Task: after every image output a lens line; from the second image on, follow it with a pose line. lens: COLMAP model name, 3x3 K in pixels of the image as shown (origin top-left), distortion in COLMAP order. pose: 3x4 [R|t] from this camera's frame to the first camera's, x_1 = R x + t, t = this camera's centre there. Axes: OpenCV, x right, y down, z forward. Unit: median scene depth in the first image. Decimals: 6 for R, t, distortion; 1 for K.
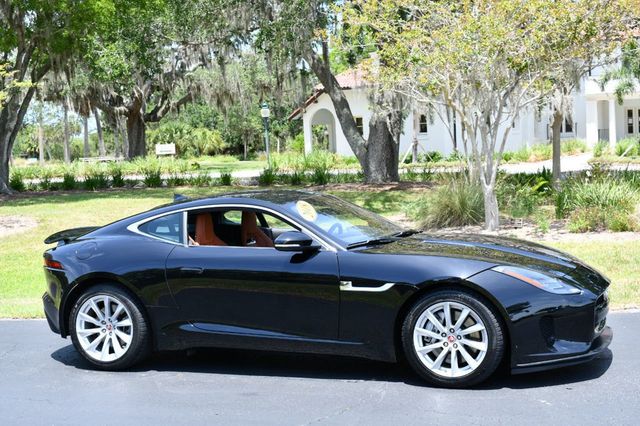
lens RADIAL K [[1004.1, 0, 320.0], [0, 1004.1, 213.0], [0, 0, 1]] dist [0.004210, -0.034544]
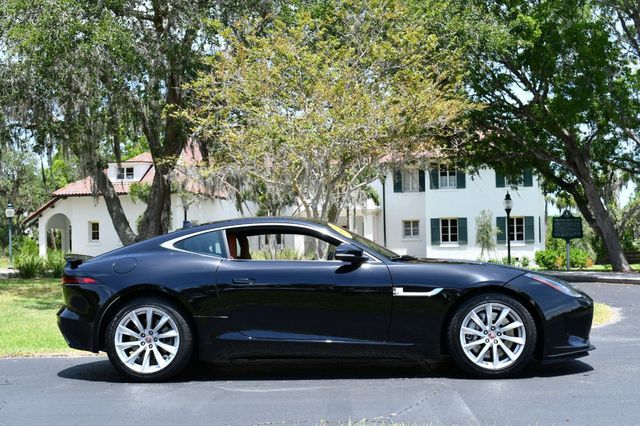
lens RADIAL K [[915.5, 0, 320.0], [0, 915.5, 213.0], [0, 0, 1]] dist [-0.011521, -0.030081]
pose [[0.943730, 0.041085, 0.328156, -0.146118], [0.000091, 0.992221, -0.124487, 0.041617], [-0.330718, 0.117511, 0.936385, 0.022096]]
